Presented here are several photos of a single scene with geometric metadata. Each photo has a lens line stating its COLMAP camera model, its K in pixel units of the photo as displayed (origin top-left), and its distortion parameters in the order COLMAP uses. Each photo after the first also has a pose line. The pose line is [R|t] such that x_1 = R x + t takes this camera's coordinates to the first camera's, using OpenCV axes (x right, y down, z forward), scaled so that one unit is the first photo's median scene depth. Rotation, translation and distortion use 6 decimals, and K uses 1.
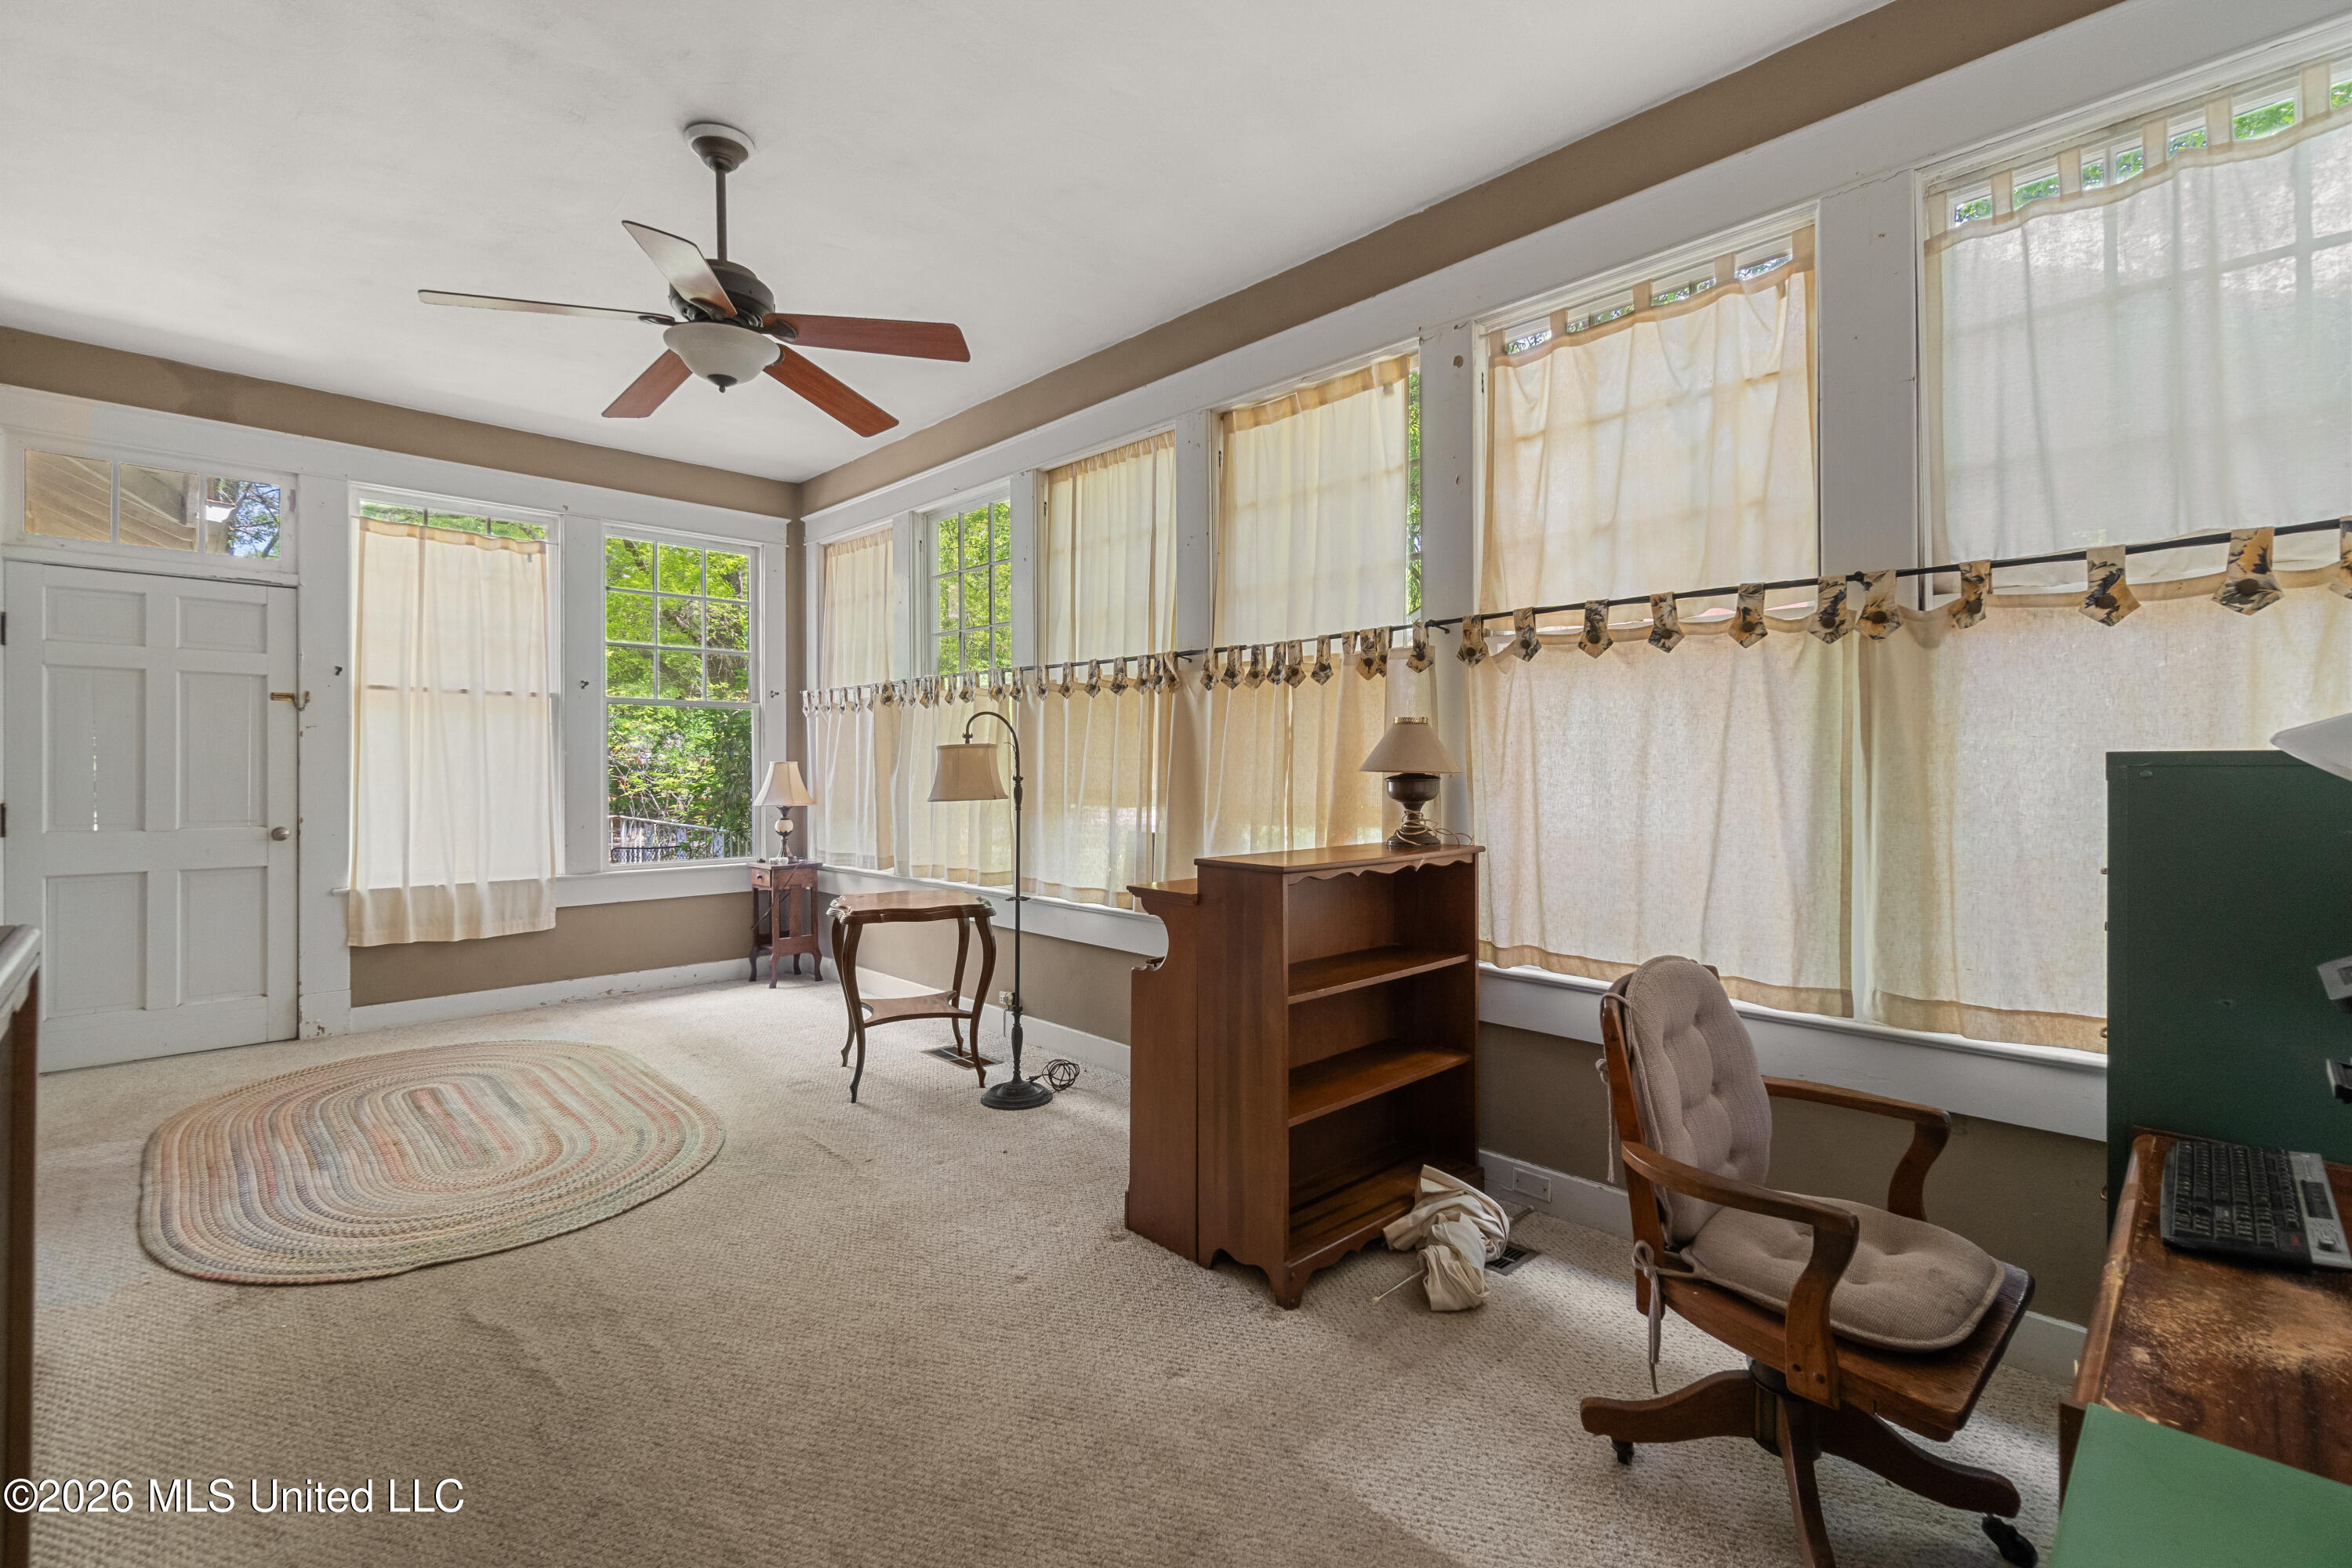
lens RADIAL K [[1041.1, 0, 1163.9], [0, 1041.1, 770.6], [0, 0, 1]] dist [0.000087, 0.000547]
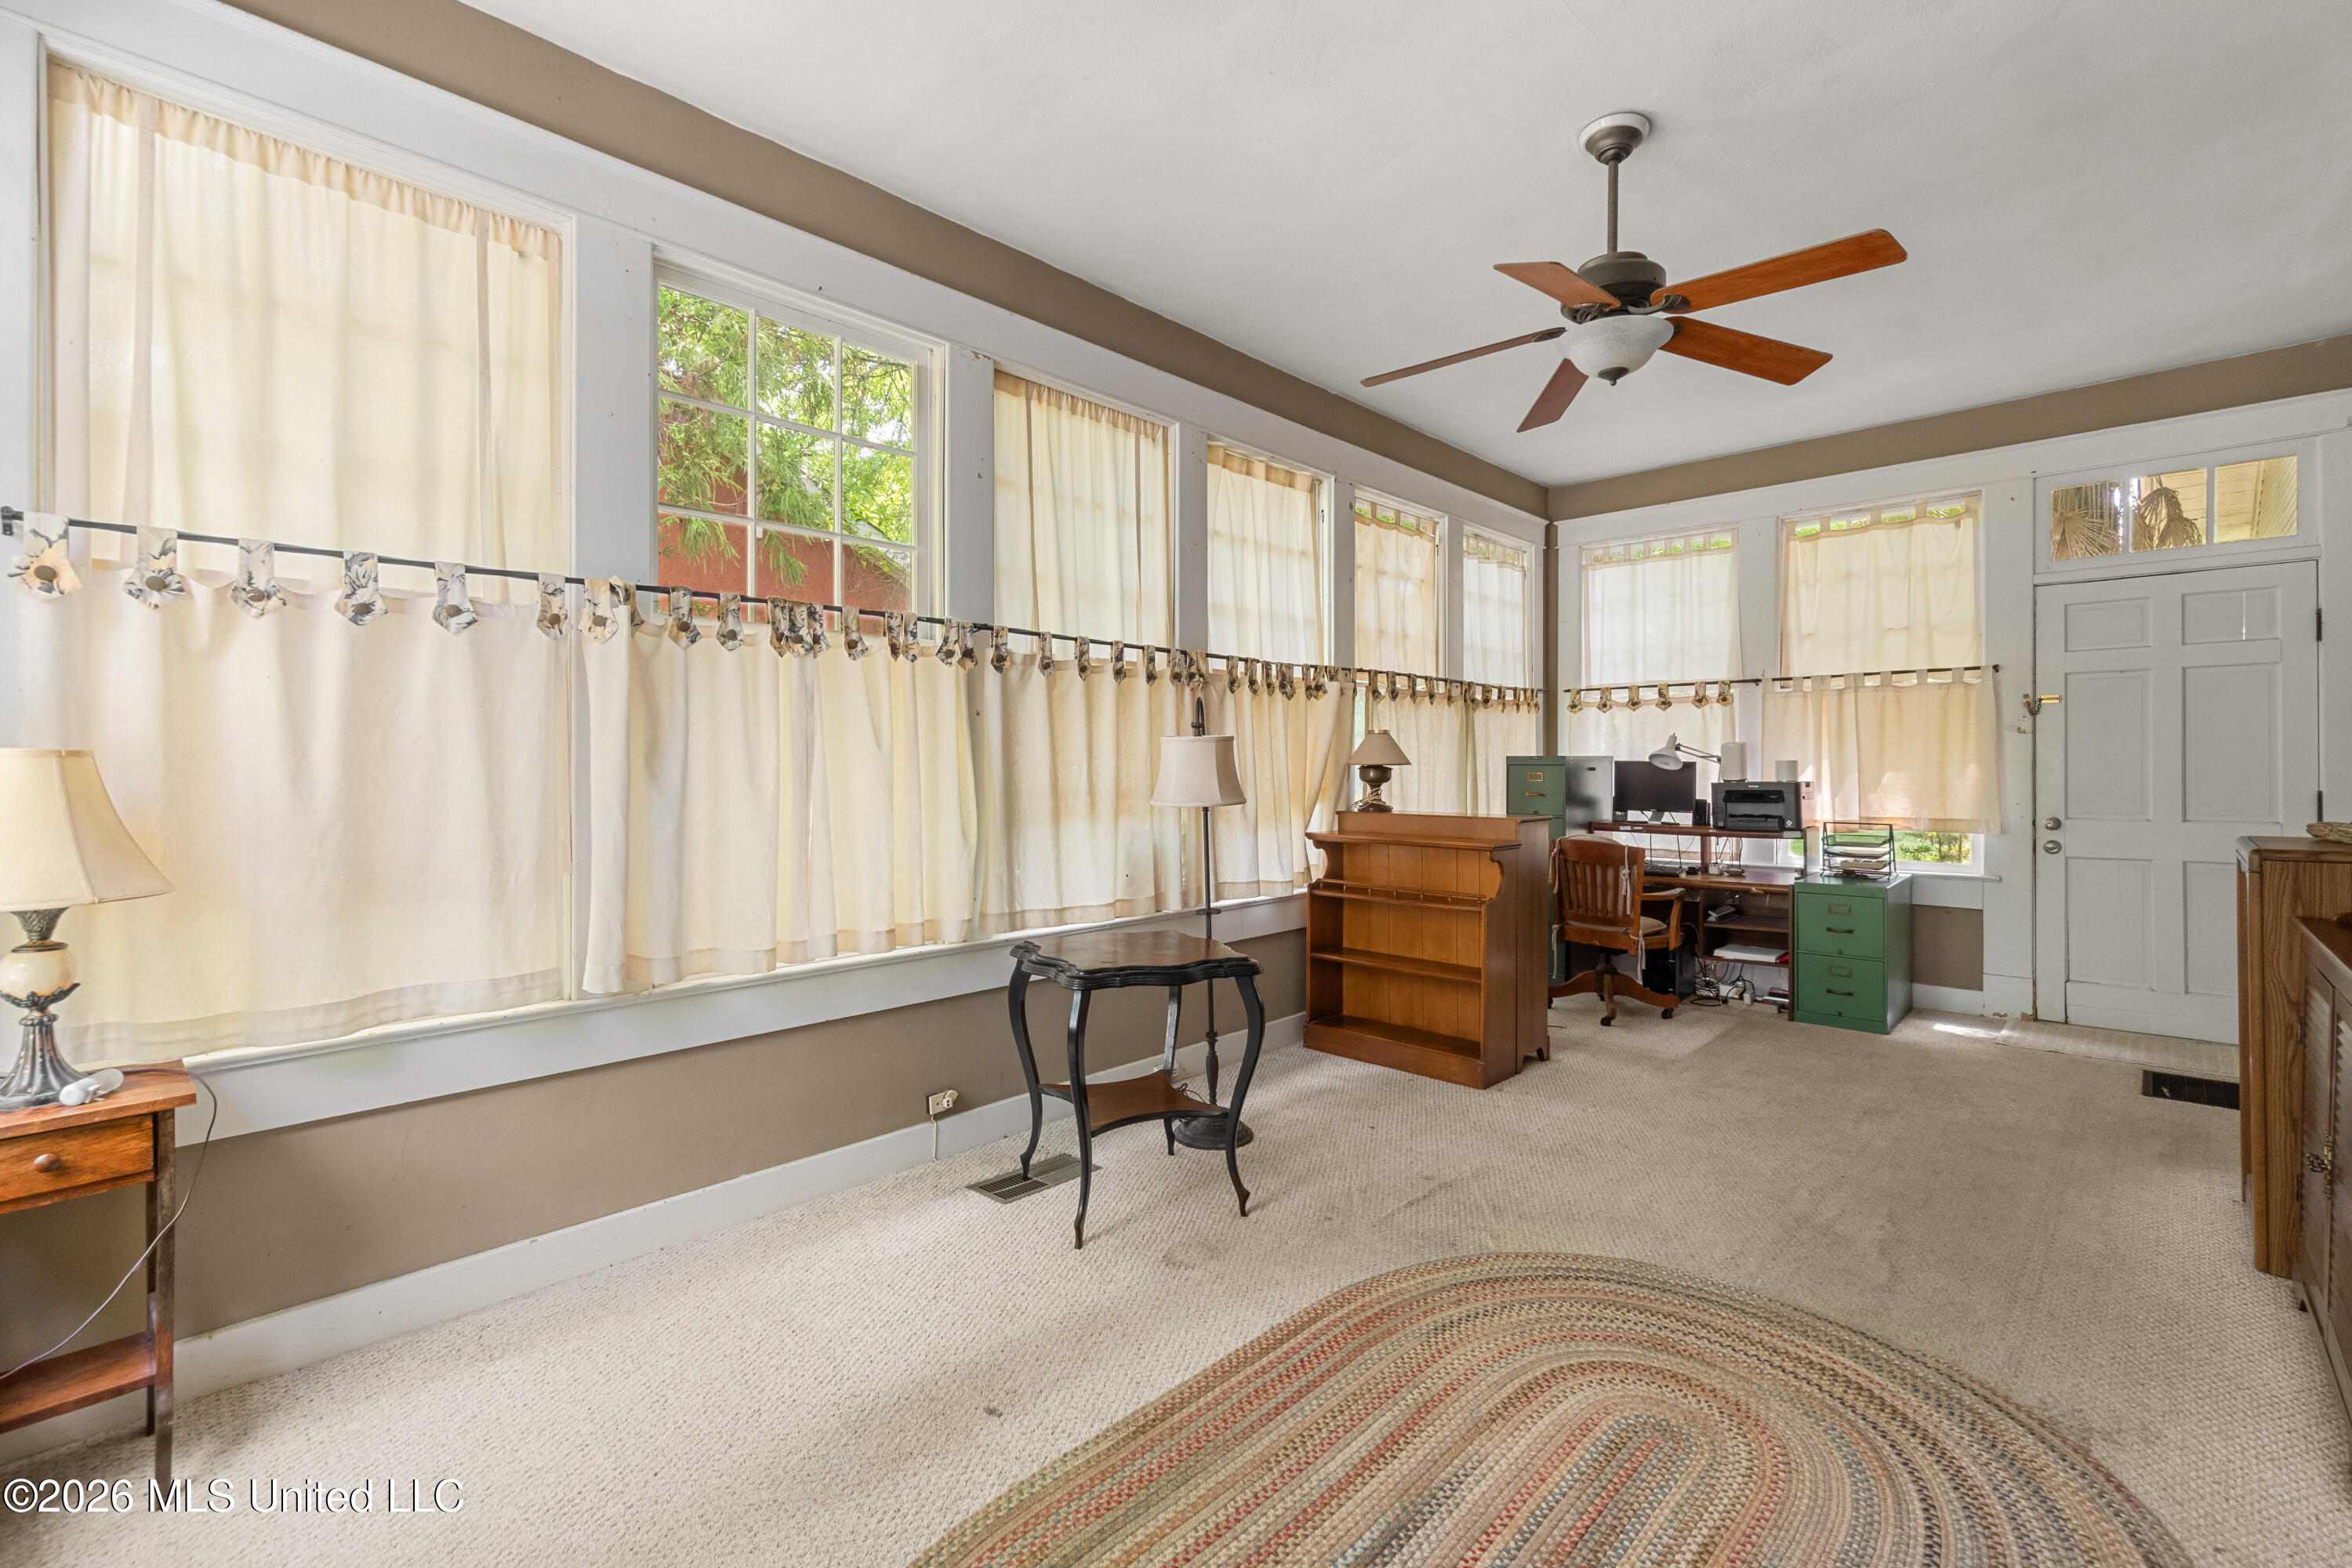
lens RADIAL K [[1041.1, 0, 1158.7], [0, 1041.1, 769.8], [0, 0, 1]] dist [0.000087, 0.000547]
pose [[-0.044968, -0.005848, 0.998971, -1.505738], [0.007367, 0.999954, 0.006185, -0.003951], [-0.998961, 0.007637, -0.044923, 1.593264]]
